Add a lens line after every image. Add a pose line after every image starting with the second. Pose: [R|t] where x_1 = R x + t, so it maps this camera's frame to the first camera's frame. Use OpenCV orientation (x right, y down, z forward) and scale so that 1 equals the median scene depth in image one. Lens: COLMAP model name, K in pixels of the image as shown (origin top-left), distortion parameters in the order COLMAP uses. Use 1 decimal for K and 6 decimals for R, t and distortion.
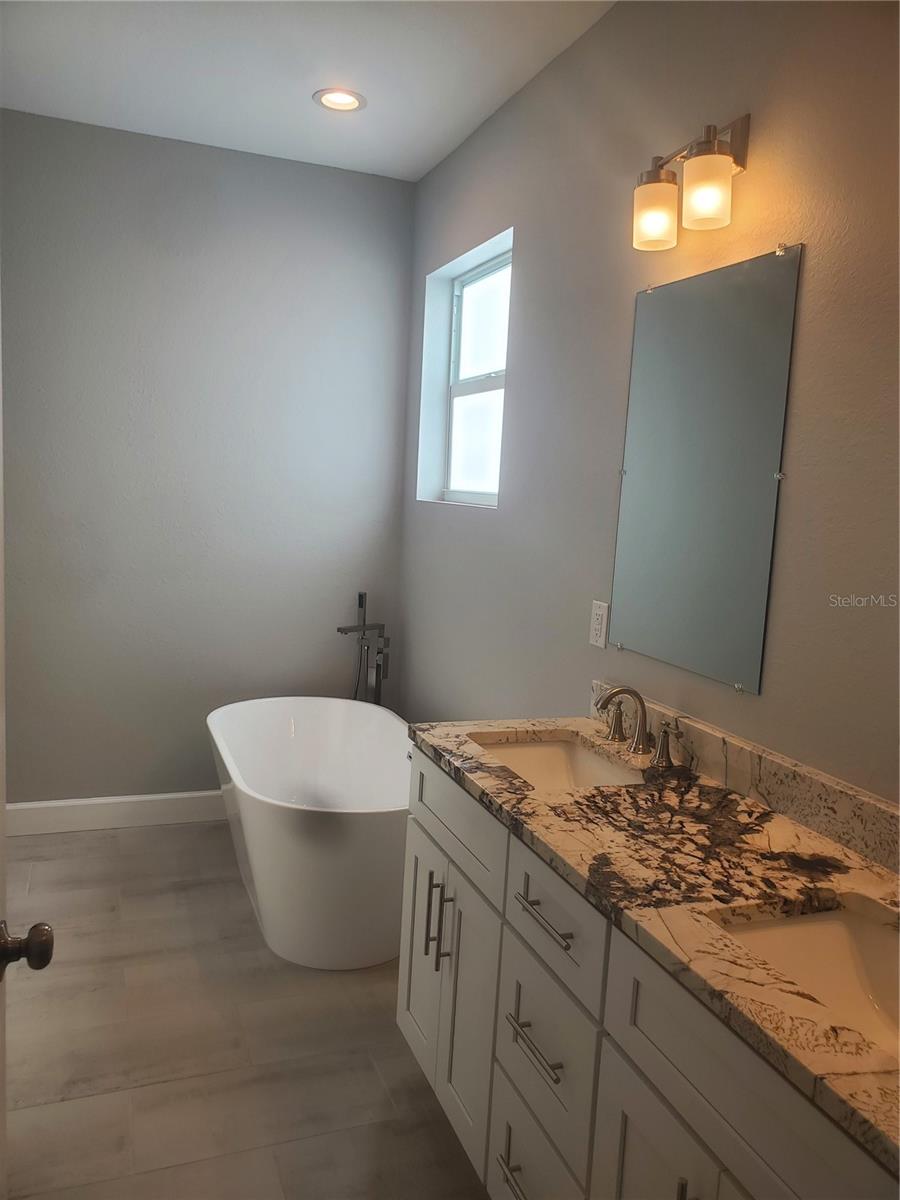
lens RADIAL K [[922.1, 0, 453.4], [0, 922.1, 594.3], [0, 0, 1]] dist [0.007642, 0.002944]
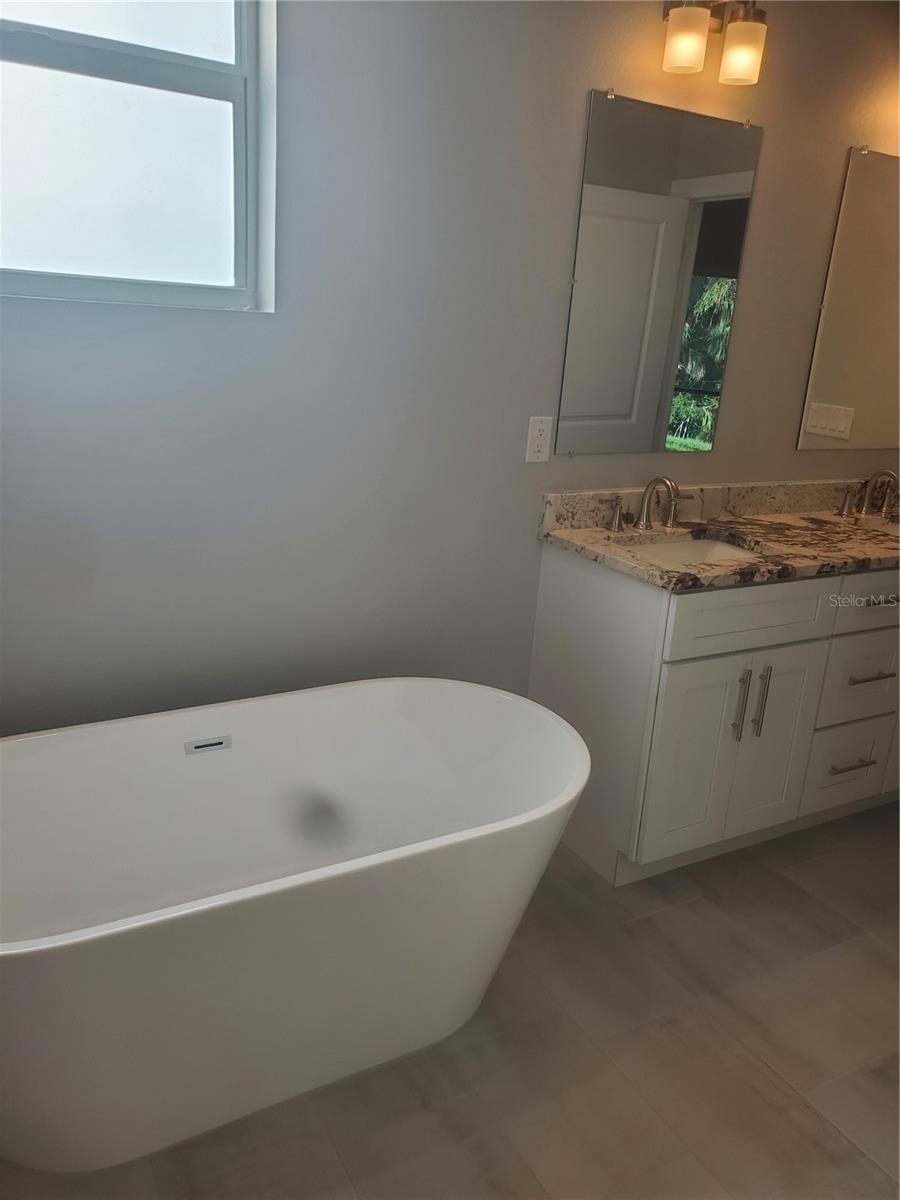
lens RADIAL K [[920.9, 0, 449.6], [0, 920.9, 614.6], [0, 0, 1]] dist [0.088629, -0.116275]
pose [[-0.147013, -0.360686, 0.921028, -0.968068], [0.045070, 0.927735, 0.370507, -0.197847], [-0.988107, 0.095980, -0.120133, 1.444380]]
